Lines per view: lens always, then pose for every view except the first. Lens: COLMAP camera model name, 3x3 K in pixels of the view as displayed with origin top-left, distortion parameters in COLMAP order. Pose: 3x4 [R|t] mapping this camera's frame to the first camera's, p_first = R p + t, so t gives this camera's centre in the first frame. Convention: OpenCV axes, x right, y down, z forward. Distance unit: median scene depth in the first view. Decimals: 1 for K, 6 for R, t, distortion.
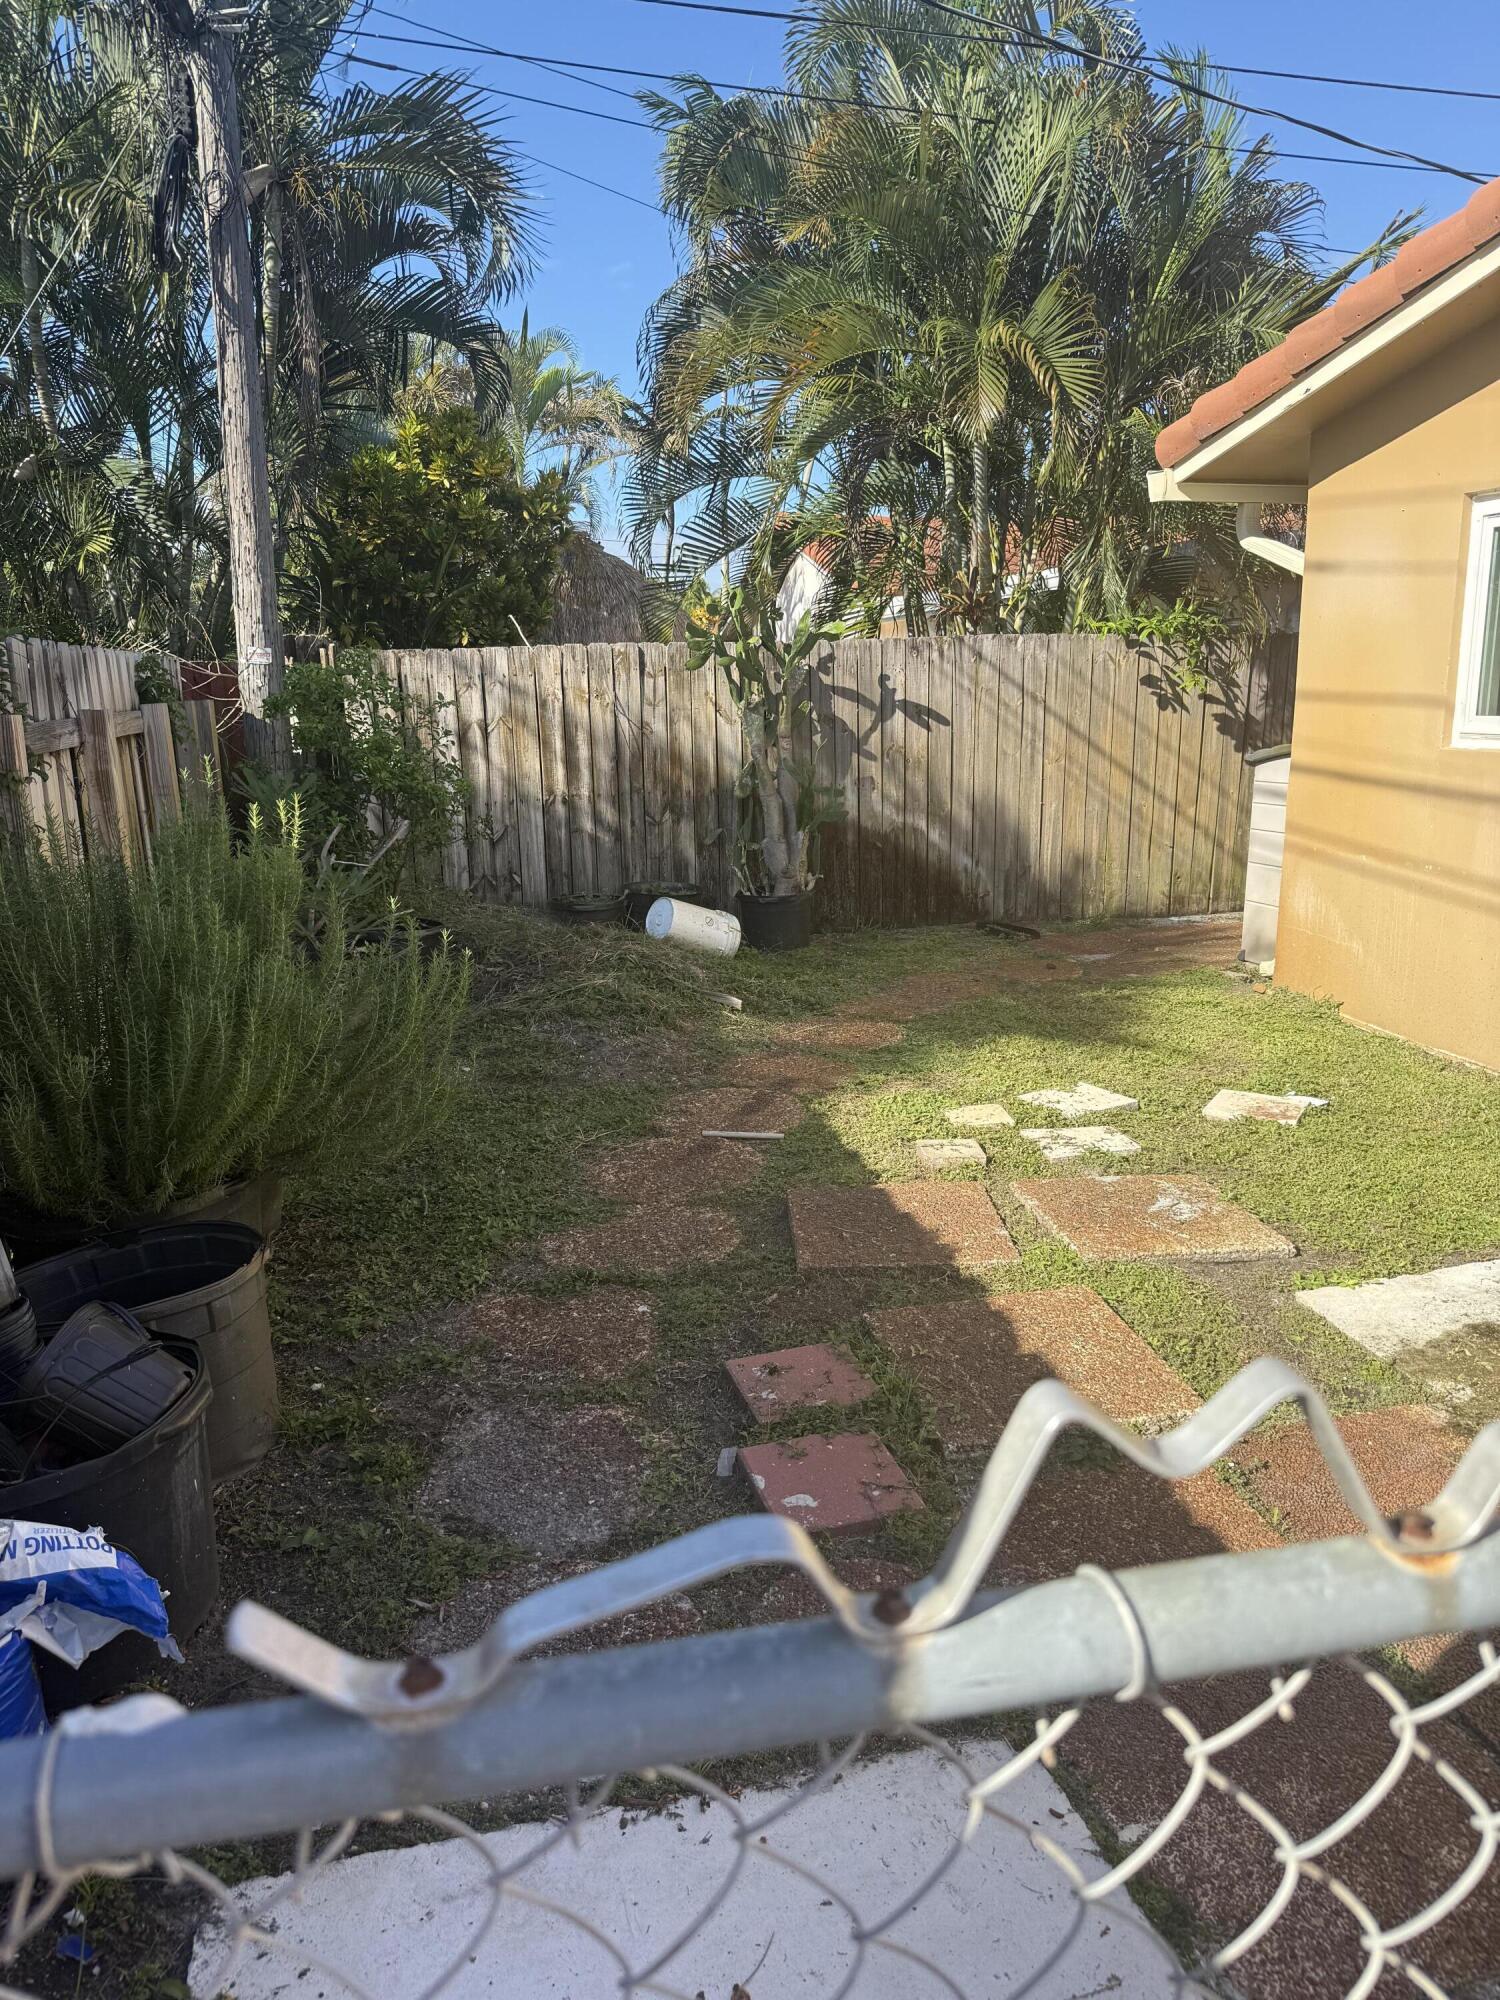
lens RADIAL K [[1418.6, 0, 750.0], [0, 1418.6, 1000.0], [0, 0, 1]] dist [0.015086, -0.021025]
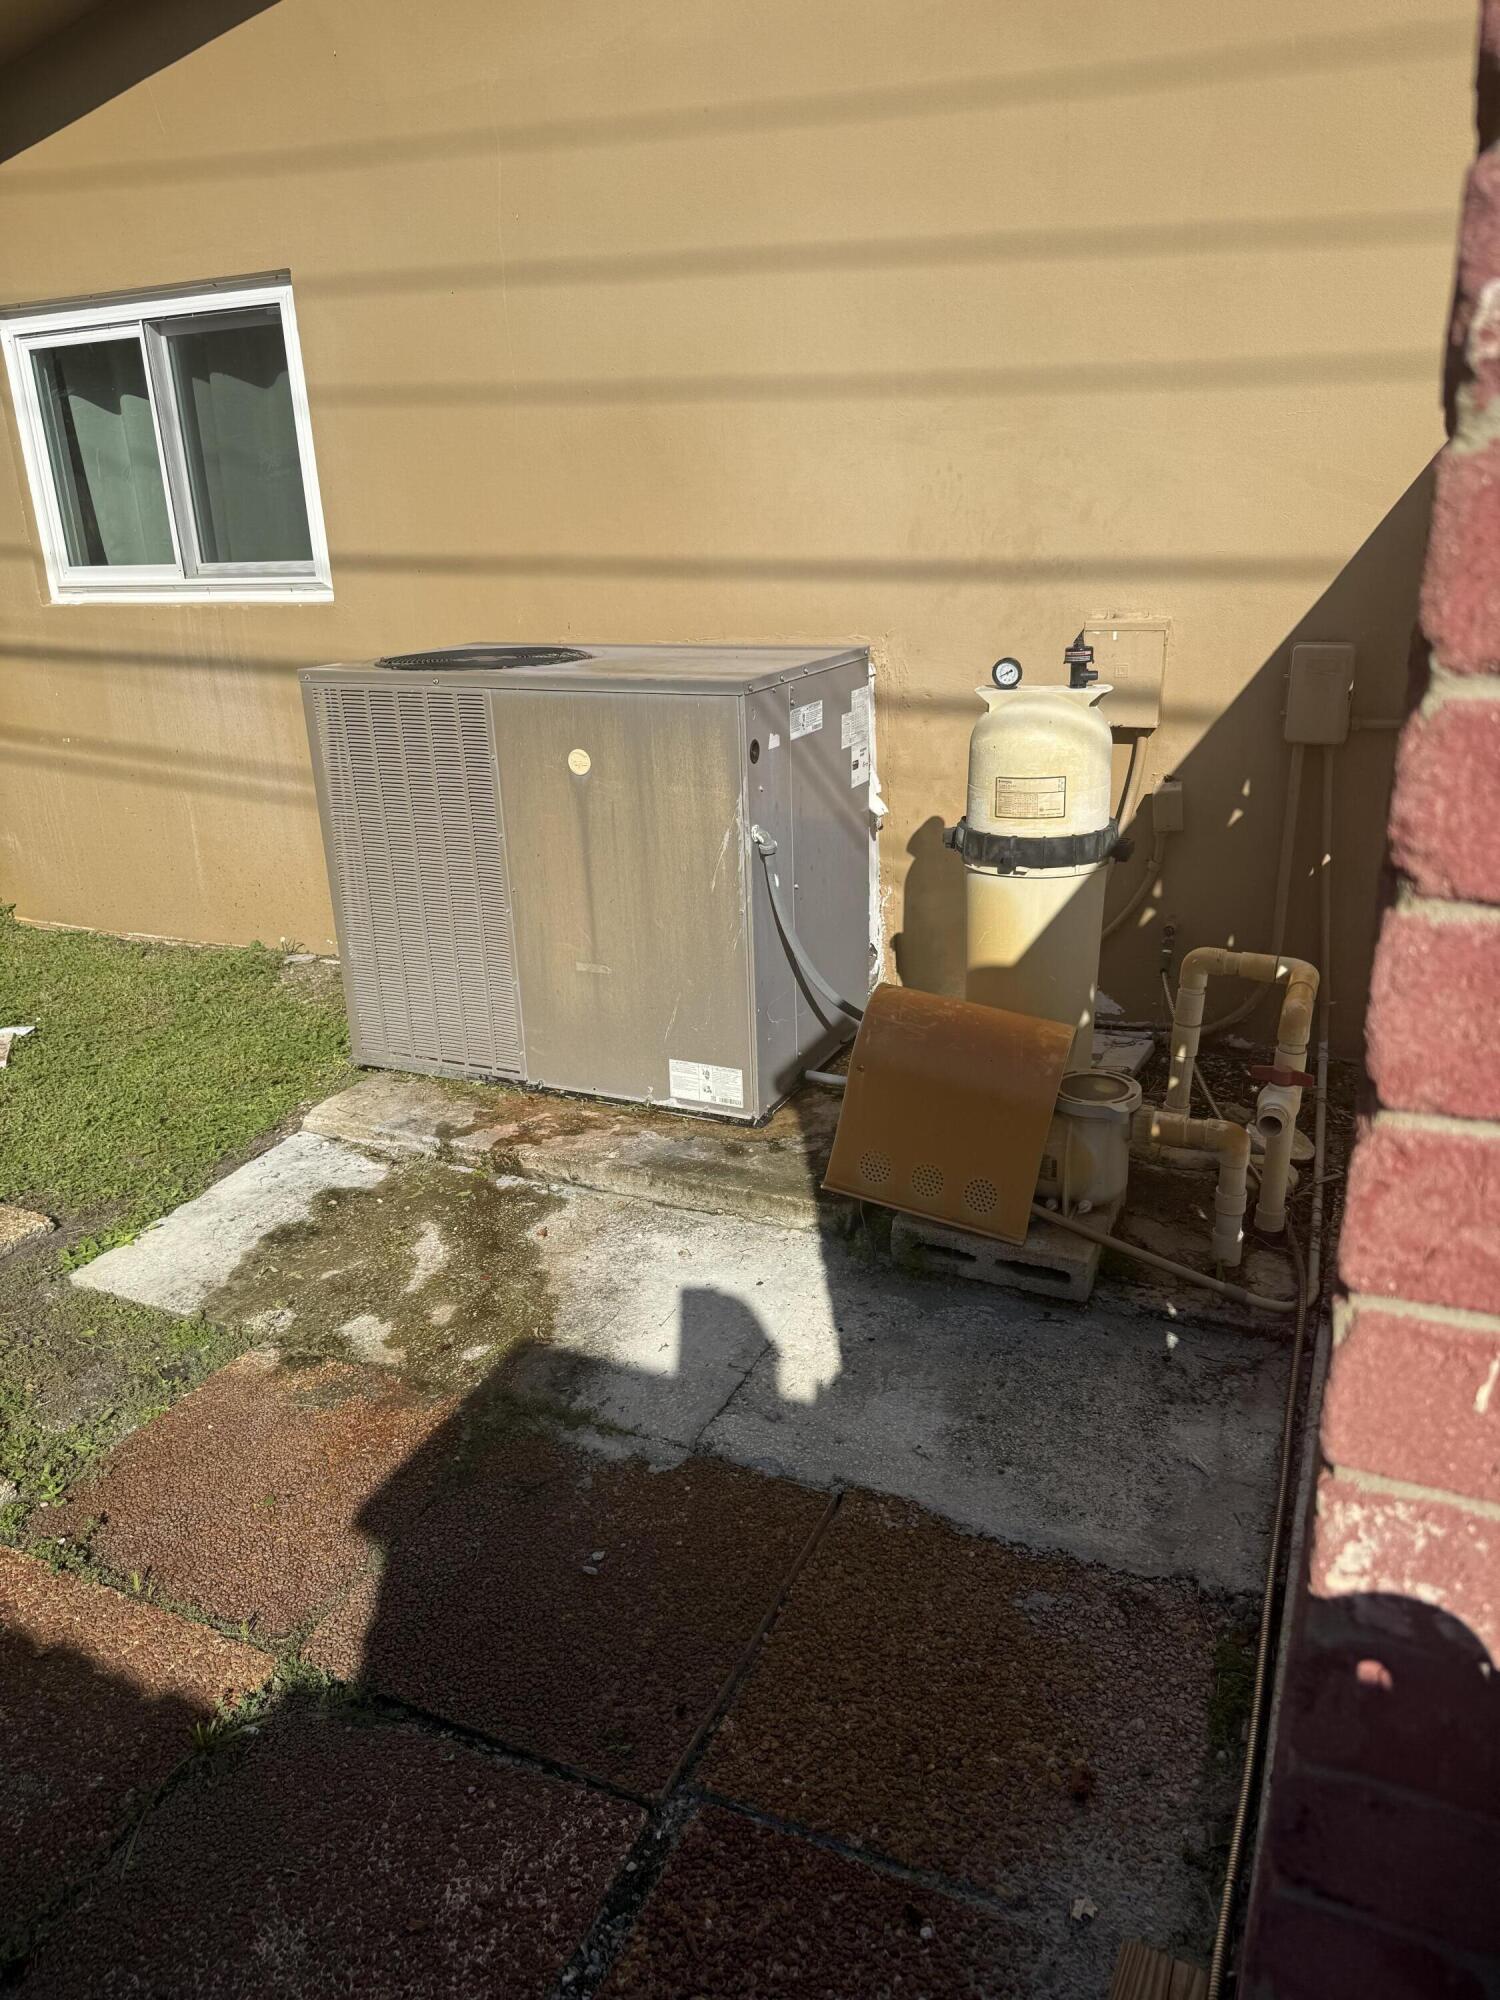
lens RADIAL K [[1418.6, 0, 750.0], [0, 1418.6, 1000.0], [0, 0, 1]] dist [0.015086, -0.021025]
pose [[0.618304, -0.275035, 0.736245, 0.055873], [0.201765, 0.960923, 0.189522, -0.027669], [-0.759599, 0.031367, 0.649635, 0.137067]]
